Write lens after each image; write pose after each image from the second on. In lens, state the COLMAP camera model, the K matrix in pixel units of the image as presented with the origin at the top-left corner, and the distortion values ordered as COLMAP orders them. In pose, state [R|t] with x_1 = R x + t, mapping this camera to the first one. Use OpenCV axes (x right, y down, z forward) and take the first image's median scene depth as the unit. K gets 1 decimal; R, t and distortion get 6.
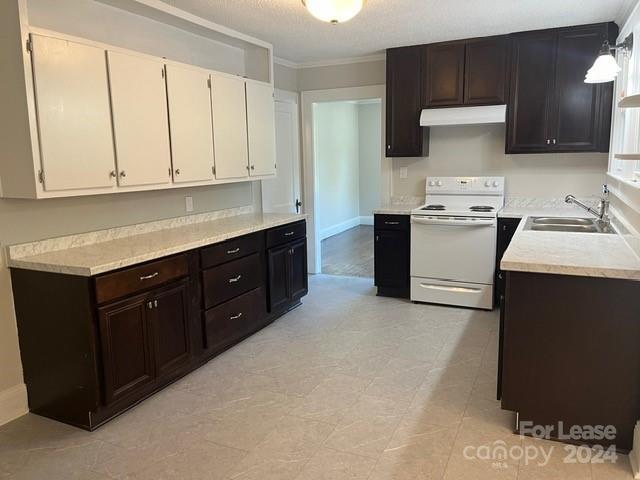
lens RADIAL K [[487.2, 0, 320.7], [0, 487.2, 240.5], [0, 0, 1]] dist [0.046997, -0.041889]
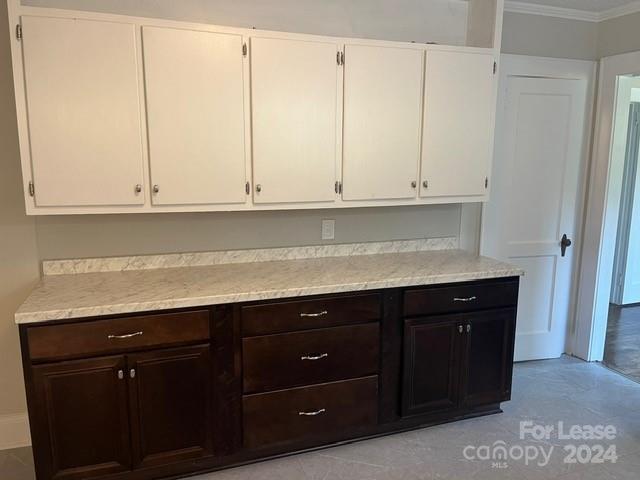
lens RADIAL K [[487.2, 0, 326.5], [0, 487.2, 236.5], [0, 0, 1]] dist [0.046997, -0.041889]
pose [[0.695508, 0.118500, -0.708679, 0.244514], [-0.131482, 0.990642, 0.036610, -0.089955], [0.706386, 0.067716, 0.704581, 0.481955]]
